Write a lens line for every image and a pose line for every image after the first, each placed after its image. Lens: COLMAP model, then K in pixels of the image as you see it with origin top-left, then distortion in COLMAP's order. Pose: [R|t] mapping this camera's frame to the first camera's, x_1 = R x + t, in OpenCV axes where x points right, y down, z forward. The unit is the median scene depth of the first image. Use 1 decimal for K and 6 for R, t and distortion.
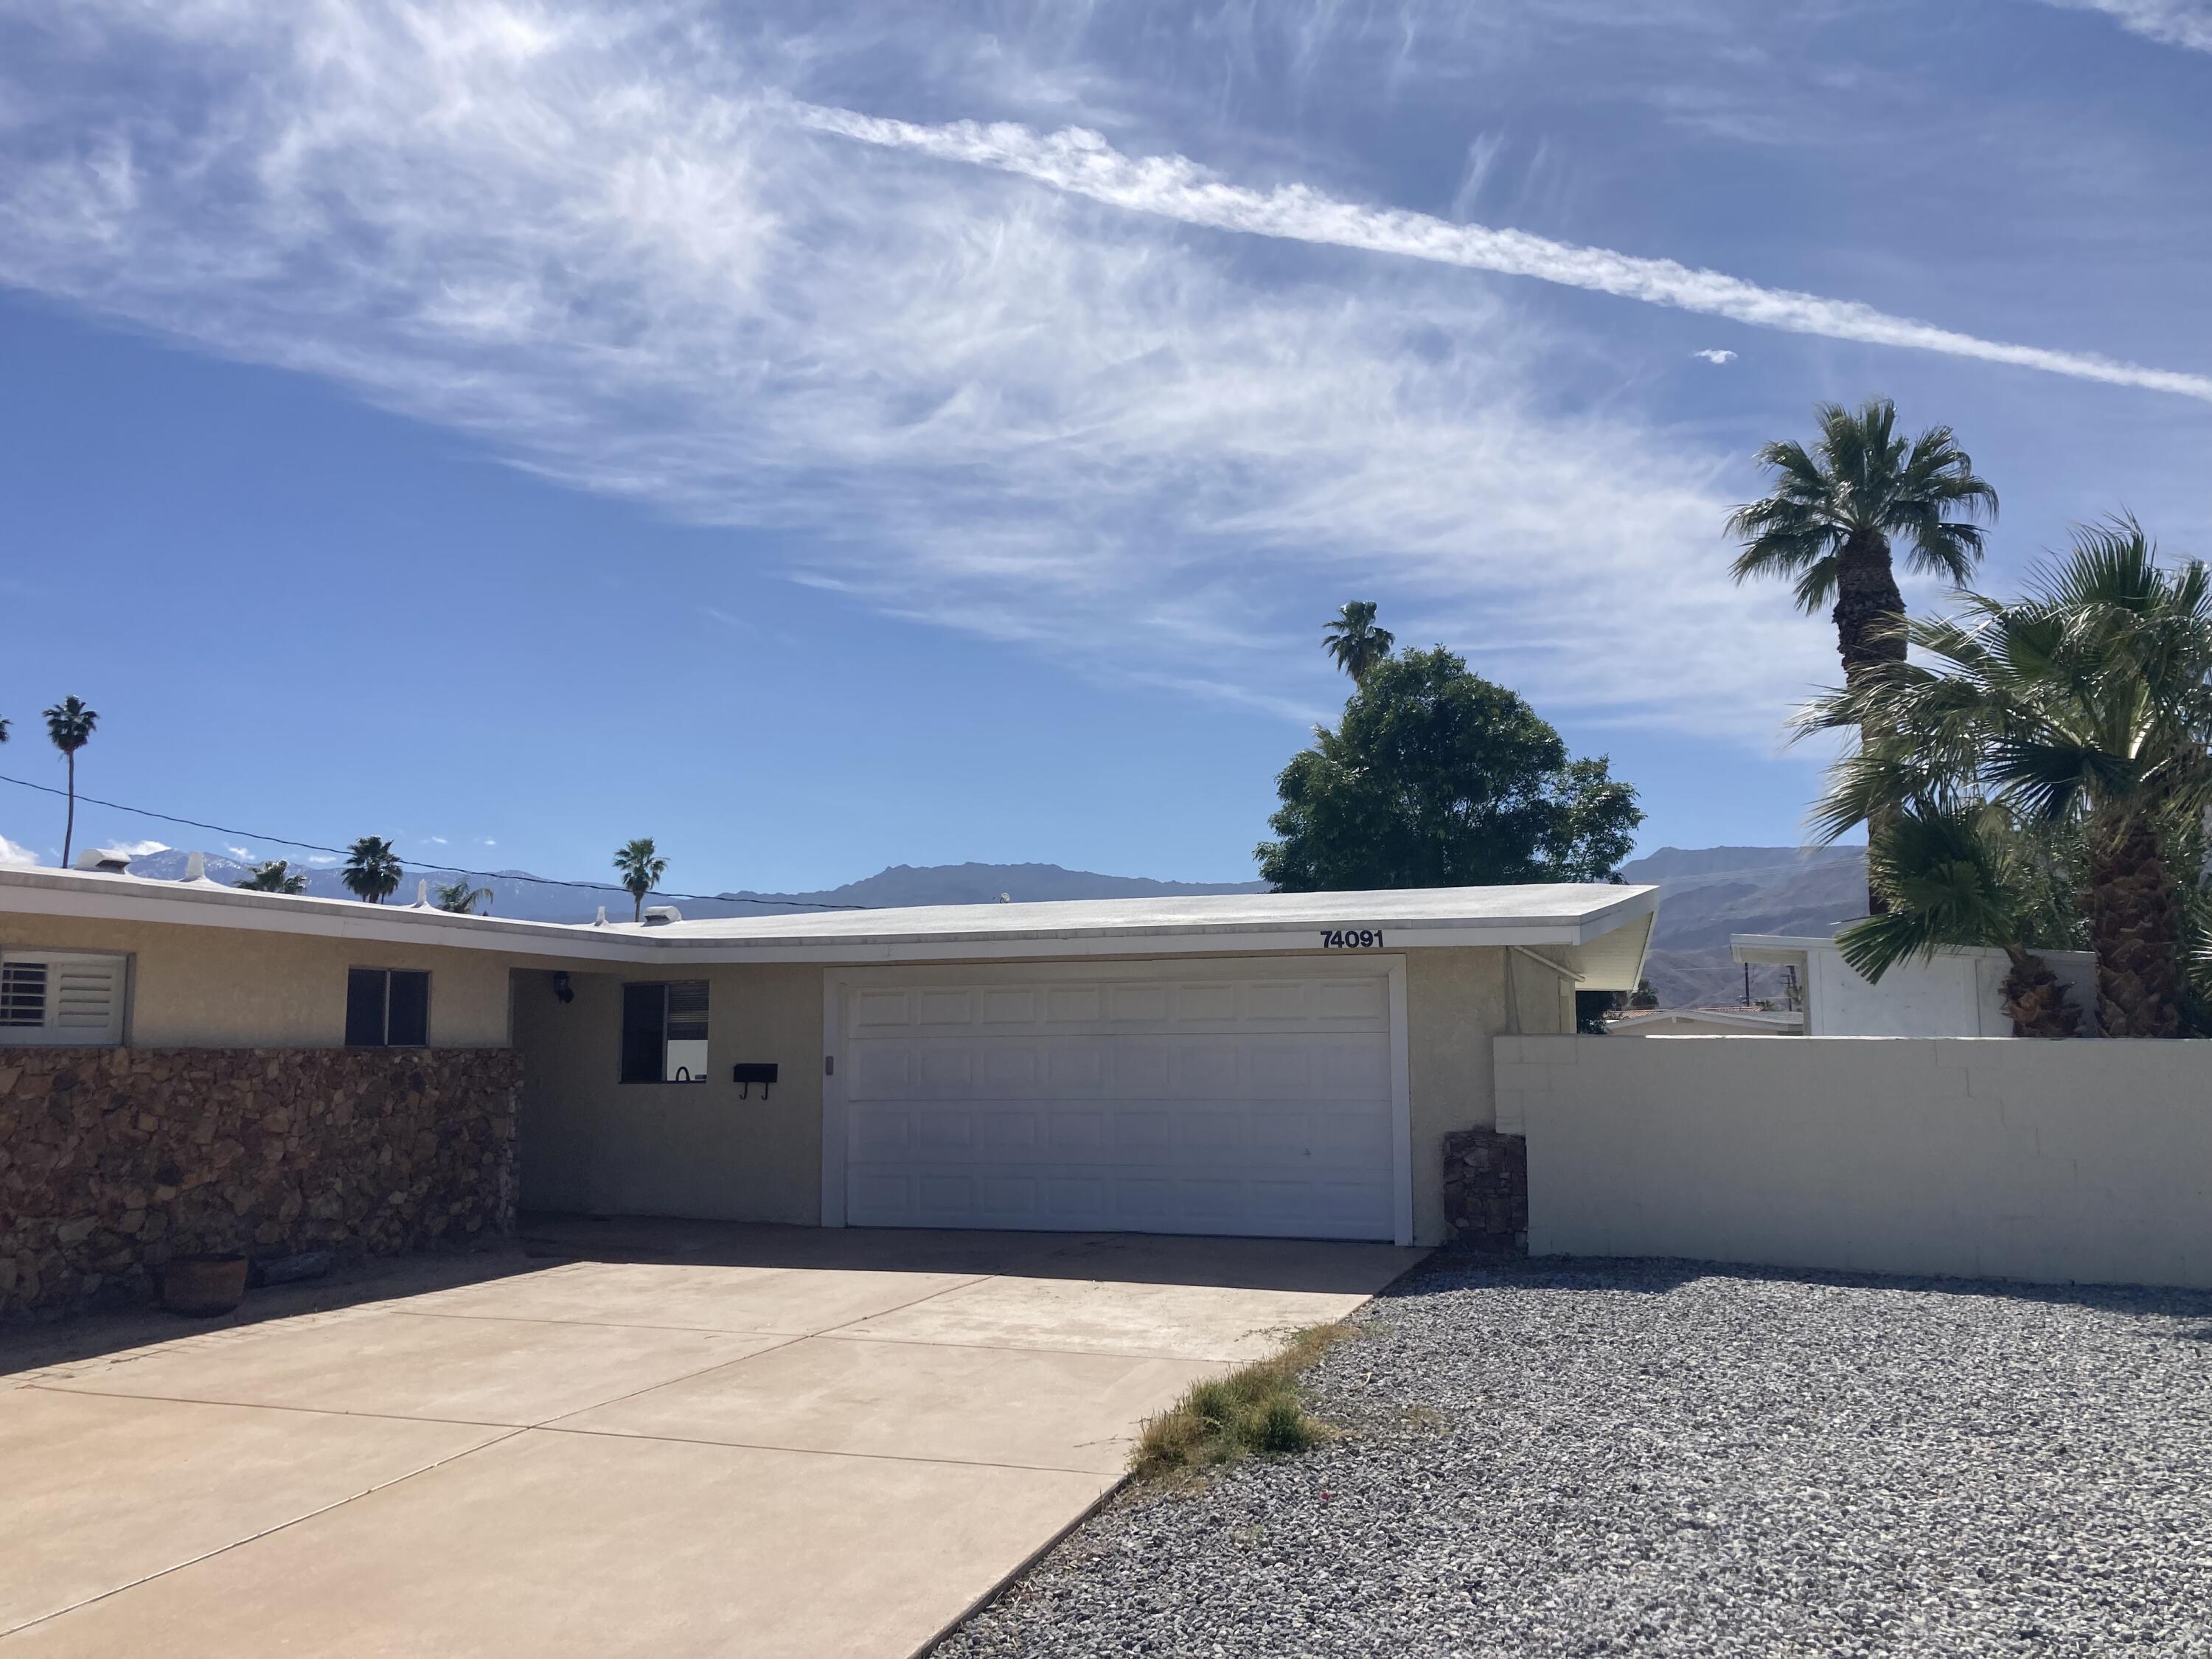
lens RADIAL K [[1804.0, 0, 1082.7], [0, 1804.0, 818.4], [0, 0, 1]] dist [0.029292, -0.030217]
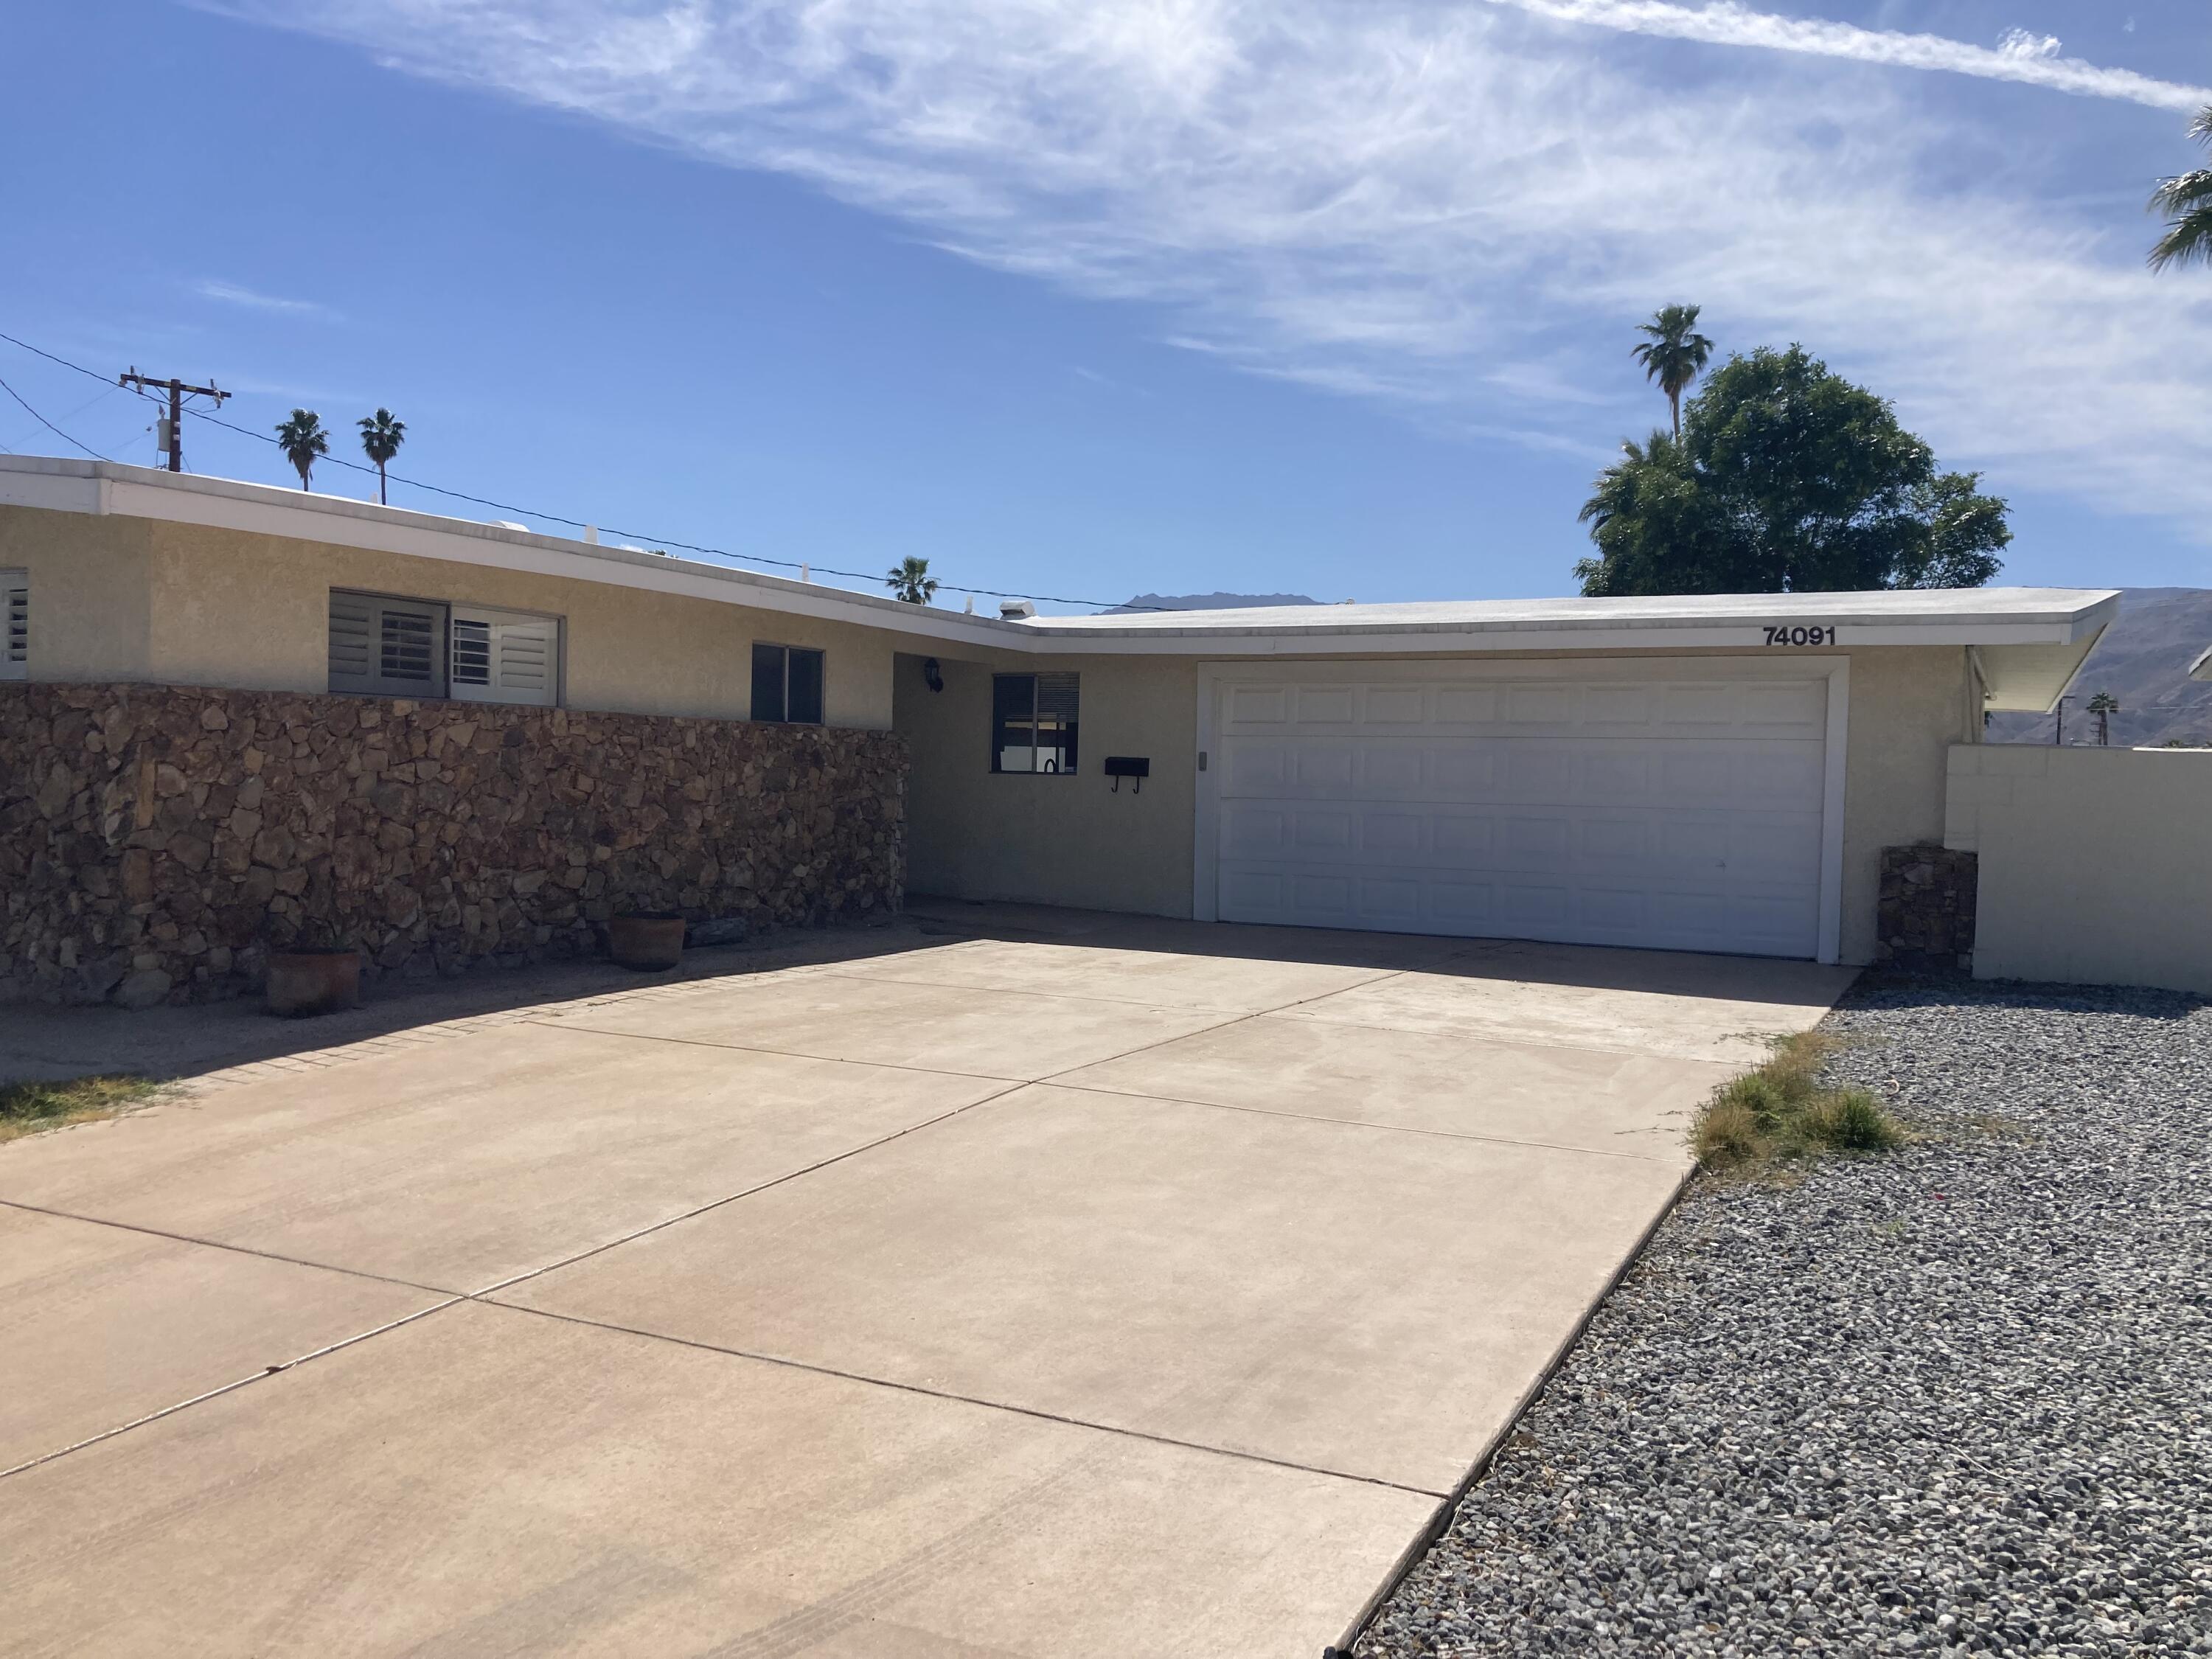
lens RADIAL K [[1804.0, 0, 1100.7], [0, 1804.0, 829.4], [0, 0, 1]] dist [0.029292, -0.030217]
pose [[0.990725, 0.035023, -0.131290, -0.078662], [-0.013984, 0.987362, 0.157865, 0.023949], [0.135160, -0.154564, 0.978694, 0.034723]]
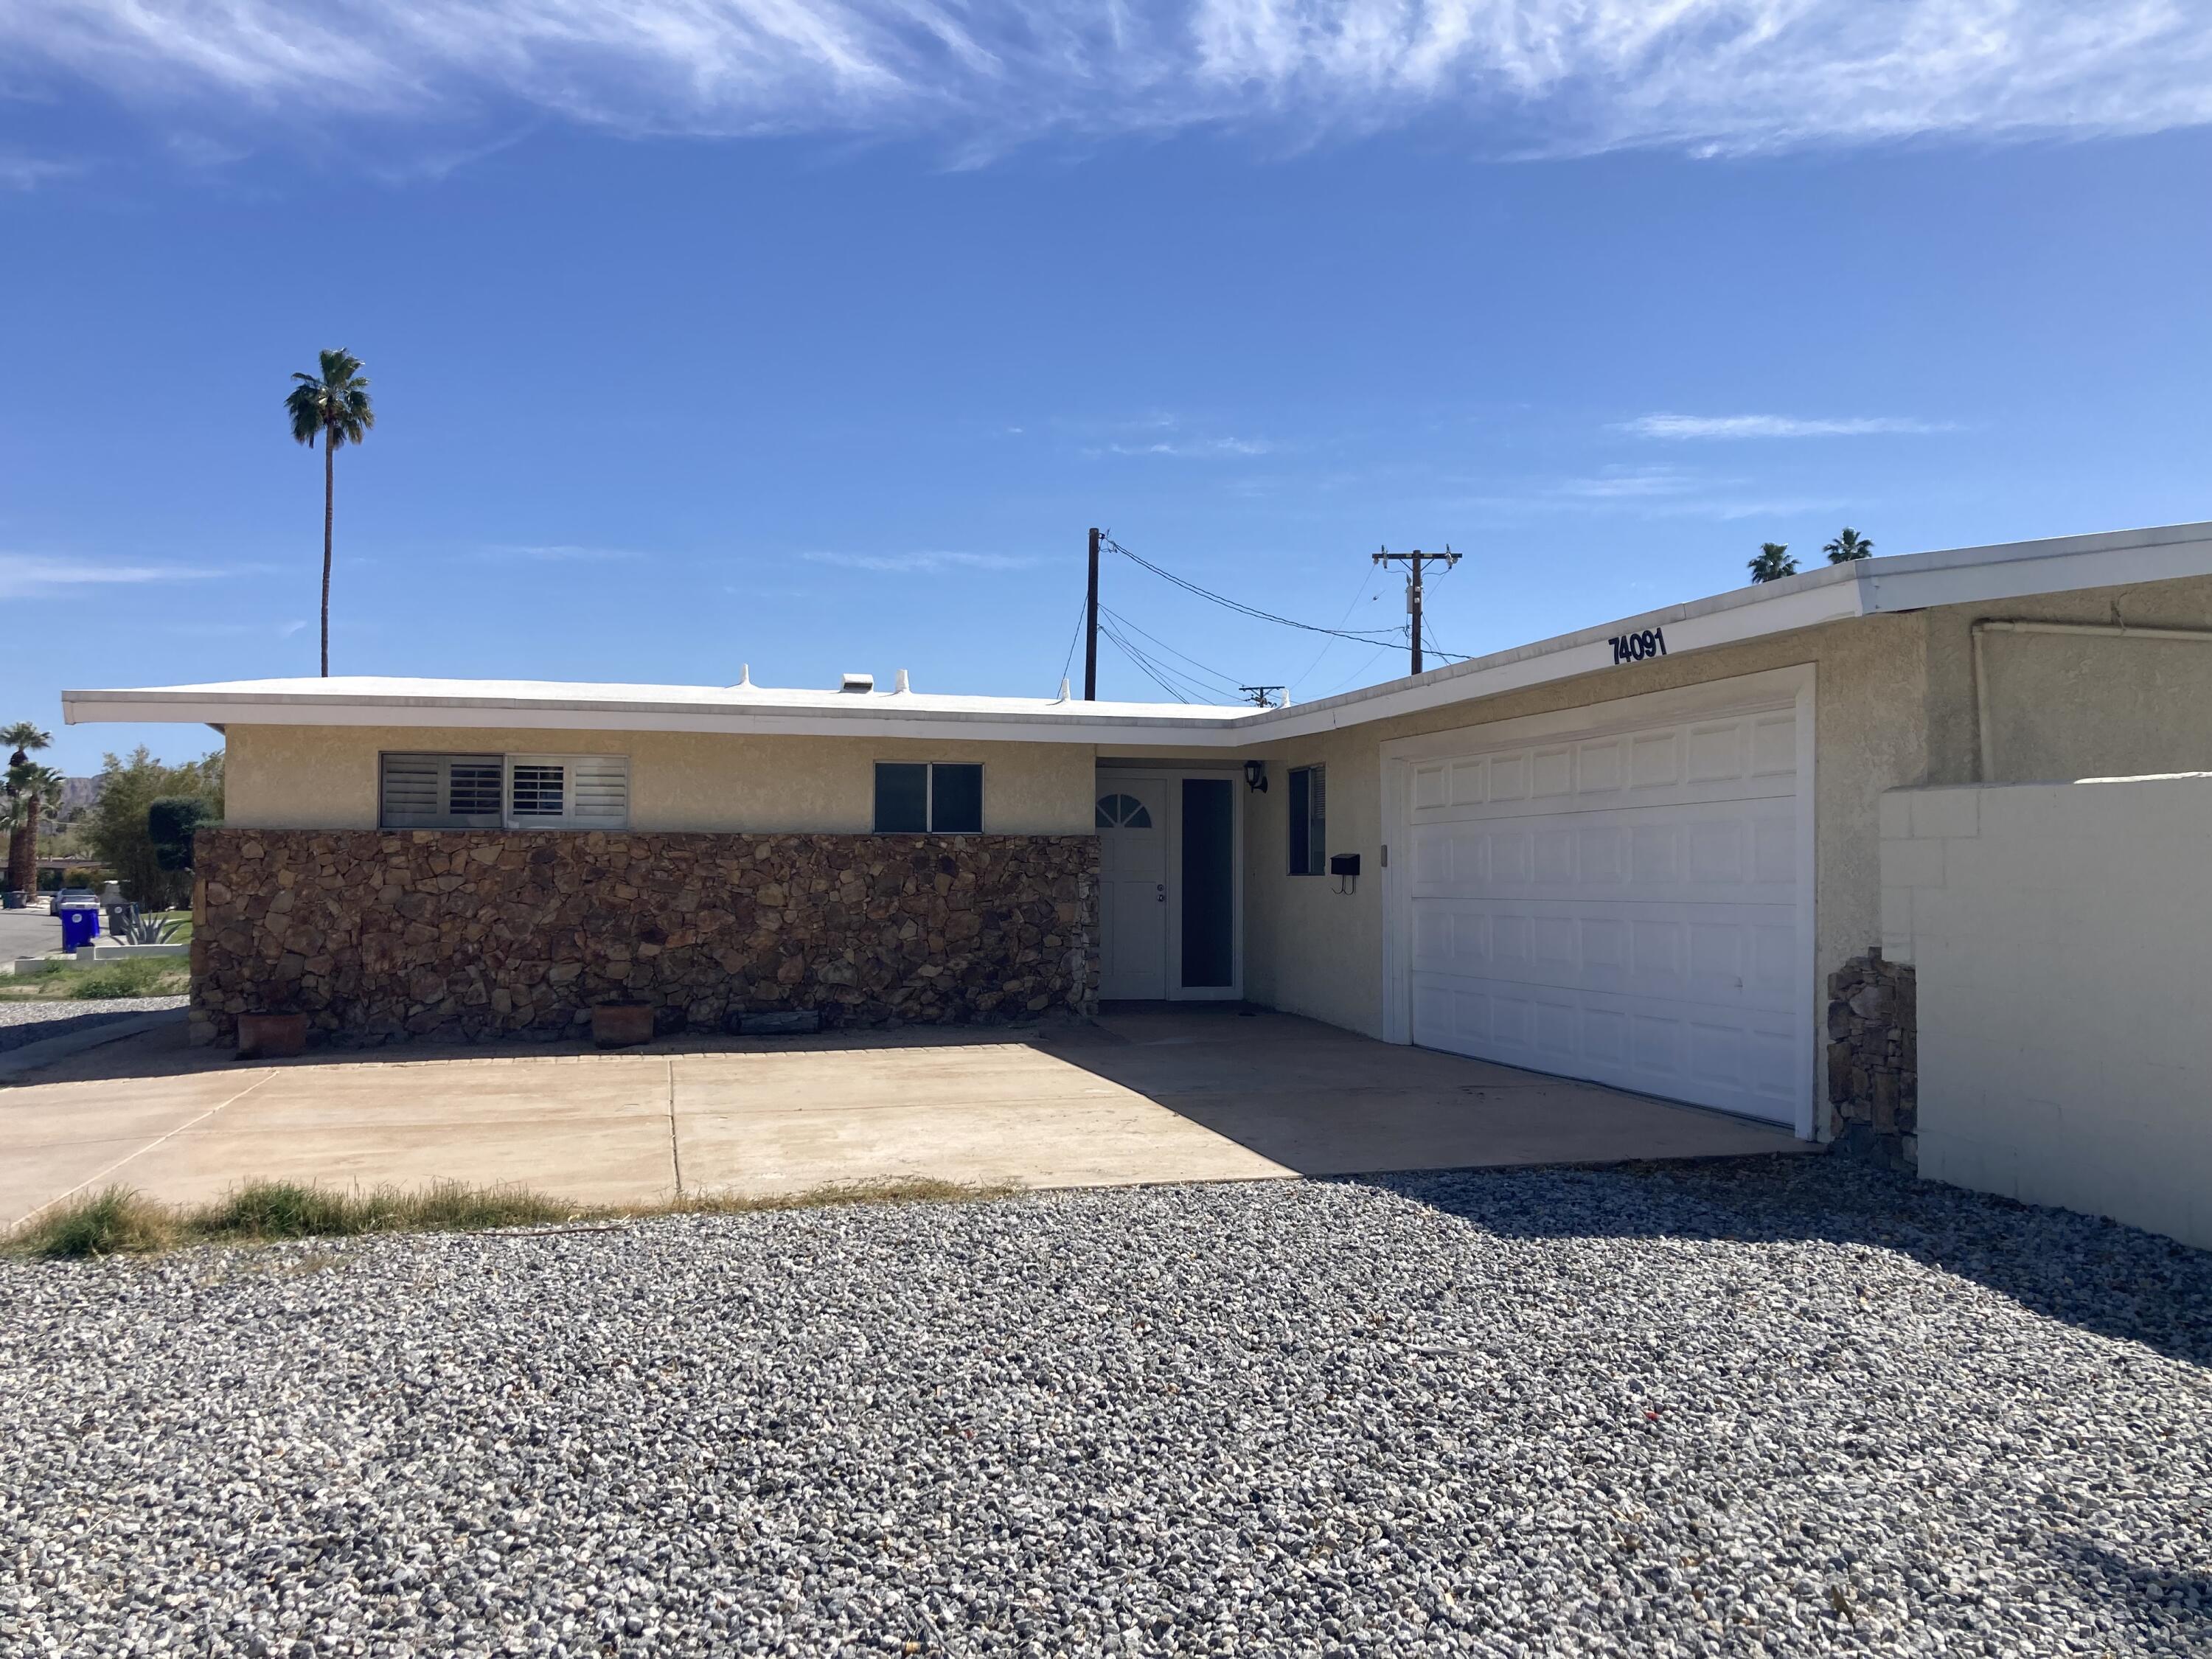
lens RADIAL K [[1804.0, 0, 1112.9], [0, 1804.0, 830.6], [0, 0, 1]] dist [0.029292, -0.030217]
pose [[0.560971, -0.013362, -0.827728, 0.571901], [0.101951, 0.993373, 0.053059, 0.079023], [0.821534, -0.114152, 0.558616, 0.491818]]
